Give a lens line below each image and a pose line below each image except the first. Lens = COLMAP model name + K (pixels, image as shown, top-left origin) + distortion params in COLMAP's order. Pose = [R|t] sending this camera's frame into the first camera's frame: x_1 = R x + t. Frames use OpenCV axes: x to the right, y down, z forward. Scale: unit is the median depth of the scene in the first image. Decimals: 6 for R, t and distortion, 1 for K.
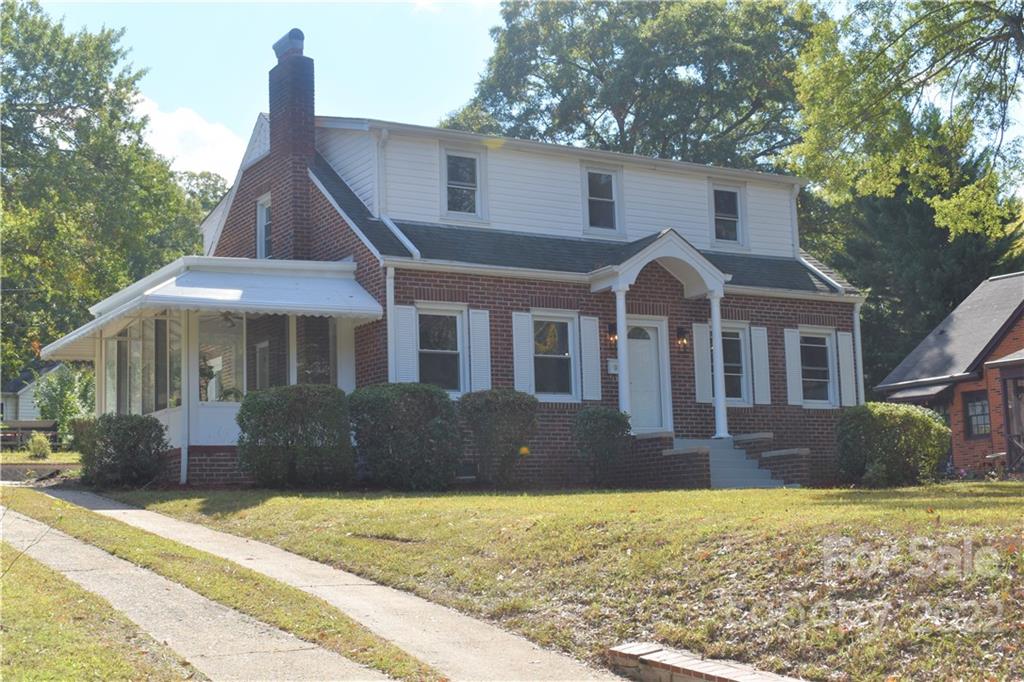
lens RADIAL K [[1445.2, 0, 508.9], [0, 1445.2, 340.5], [0, 0, 1]] dist [-0.106083, 0.000000]
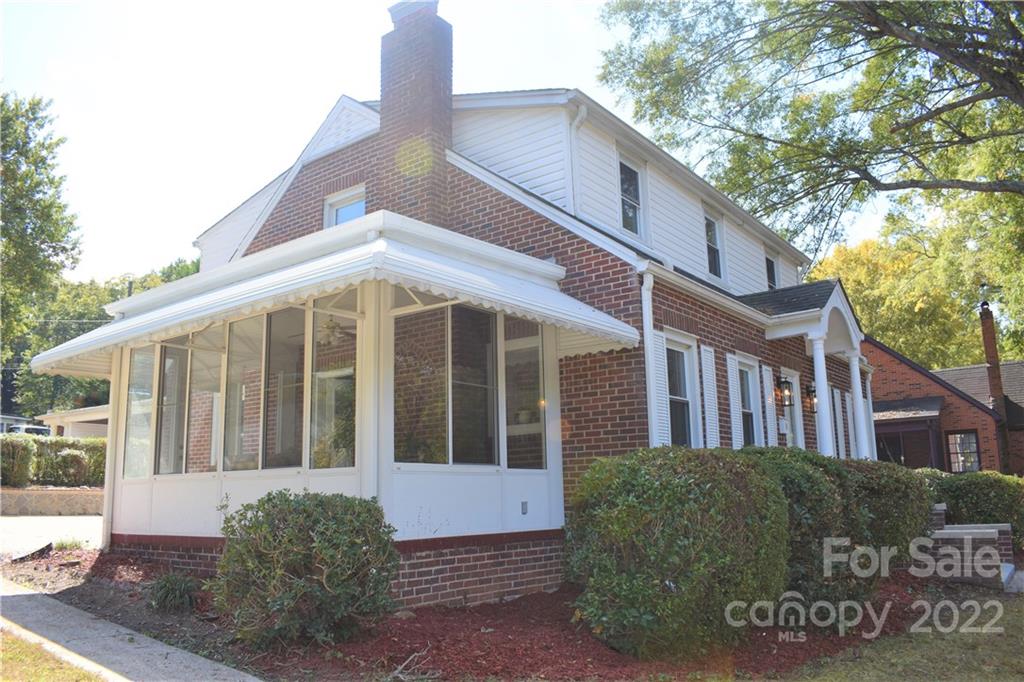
lens RADIAL K [[802.2, 0, 515.9], [0, 802.2, 339.4], [0, 0, 1]] dist [-0.088865, 0.006157]
pose [[0.934452, 0.083058, 0.346267, -0.257707], [-0.059561, 0.995174, -0.077976, 0.014033], [-0.351073, 0.052241, 0.934890, 0.618414]]
